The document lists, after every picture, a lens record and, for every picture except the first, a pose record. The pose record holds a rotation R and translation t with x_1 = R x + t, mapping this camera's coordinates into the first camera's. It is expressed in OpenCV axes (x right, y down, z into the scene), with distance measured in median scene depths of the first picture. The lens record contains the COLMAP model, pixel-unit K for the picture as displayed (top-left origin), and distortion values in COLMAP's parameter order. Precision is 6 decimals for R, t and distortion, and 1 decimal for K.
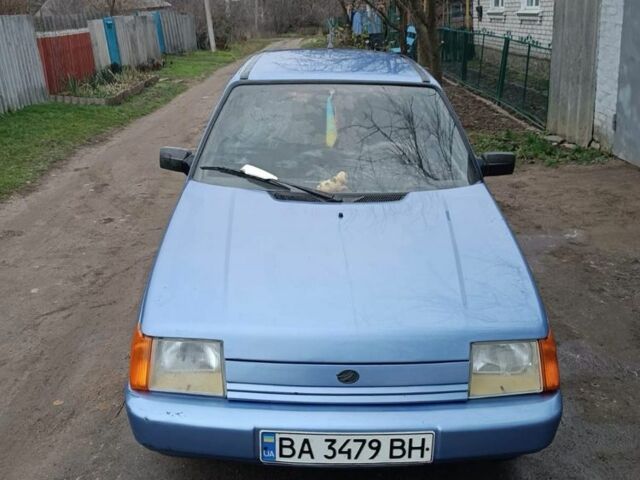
lens RADIAL K [[609.0, 0, 320.0], [0, 609.0, 240.0], [0, 0, 1]] dist [0.086388, -0.186263]
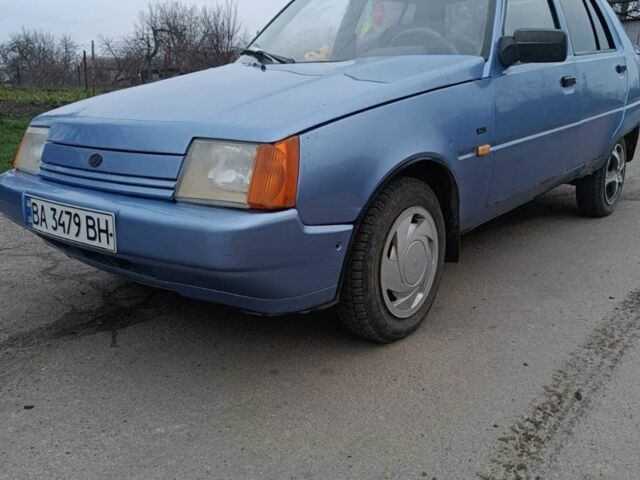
lens RADIAL K [[609.0, 0, 320.0], [0, 609.0, 240.0], [0, 0, 1]] dist [0.086388, -0.186263]
pose [[0.759380, 0.139471, -0.635523, 0.996038], [-0.209753, 0.977084, -0.036203, 0.317534], [0.615910, 0.160795, 0.771233, 0.490932]]
